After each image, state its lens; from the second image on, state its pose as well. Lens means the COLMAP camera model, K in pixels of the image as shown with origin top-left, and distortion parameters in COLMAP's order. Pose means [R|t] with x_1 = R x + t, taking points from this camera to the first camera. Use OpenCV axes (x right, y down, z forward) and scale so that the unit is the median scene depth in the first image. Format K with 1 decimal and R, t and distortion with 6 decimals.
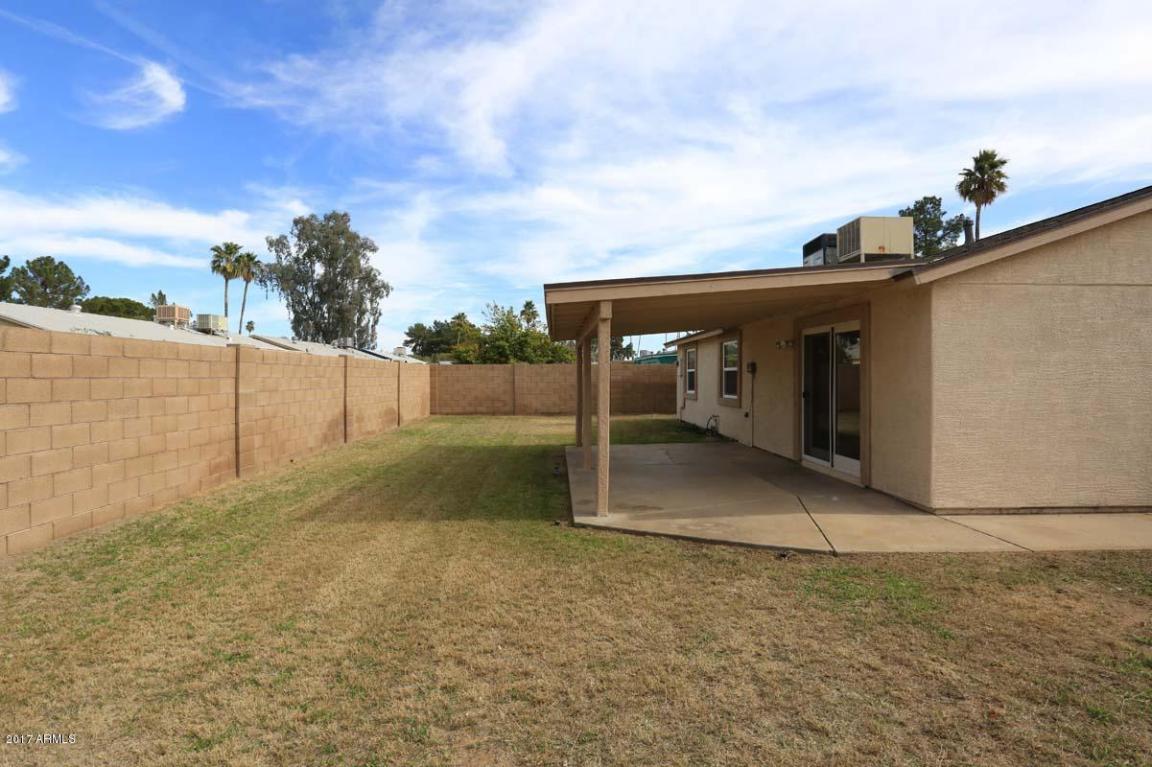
lens RADIAL K [[559.3, 0, 576.0], [0, 559.3, 383.5], [0, 0, 1]] dist [-0.027637, 0.001459]
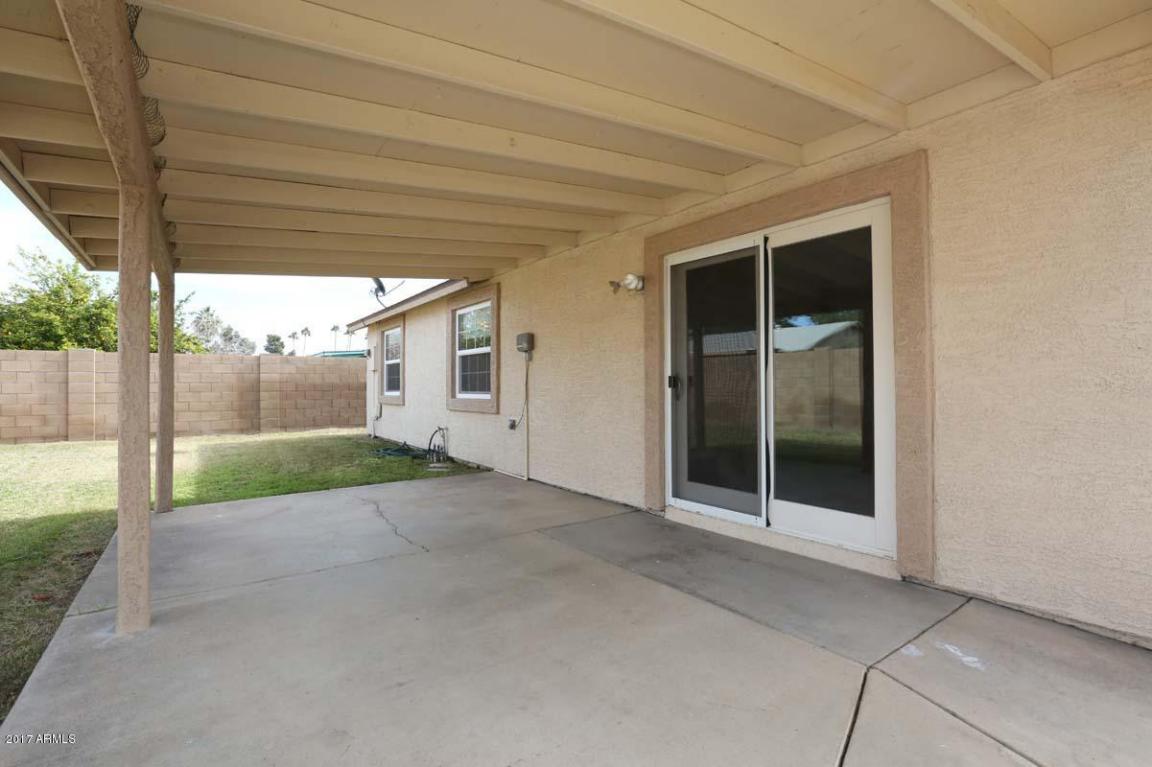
lens RADIAL K [[559.3, 0, 576.0], [0, 559.3, 383.5], [0, 0, 1]] dist [-0.027637, 0.001459]
pose [[0.840684, 0.000453, 0.541526, 0.036226], [0.009379, 0.999837, -0.015397, 0.018903], [-0.541445, 0.018023, 0.840543, 0.398304]]
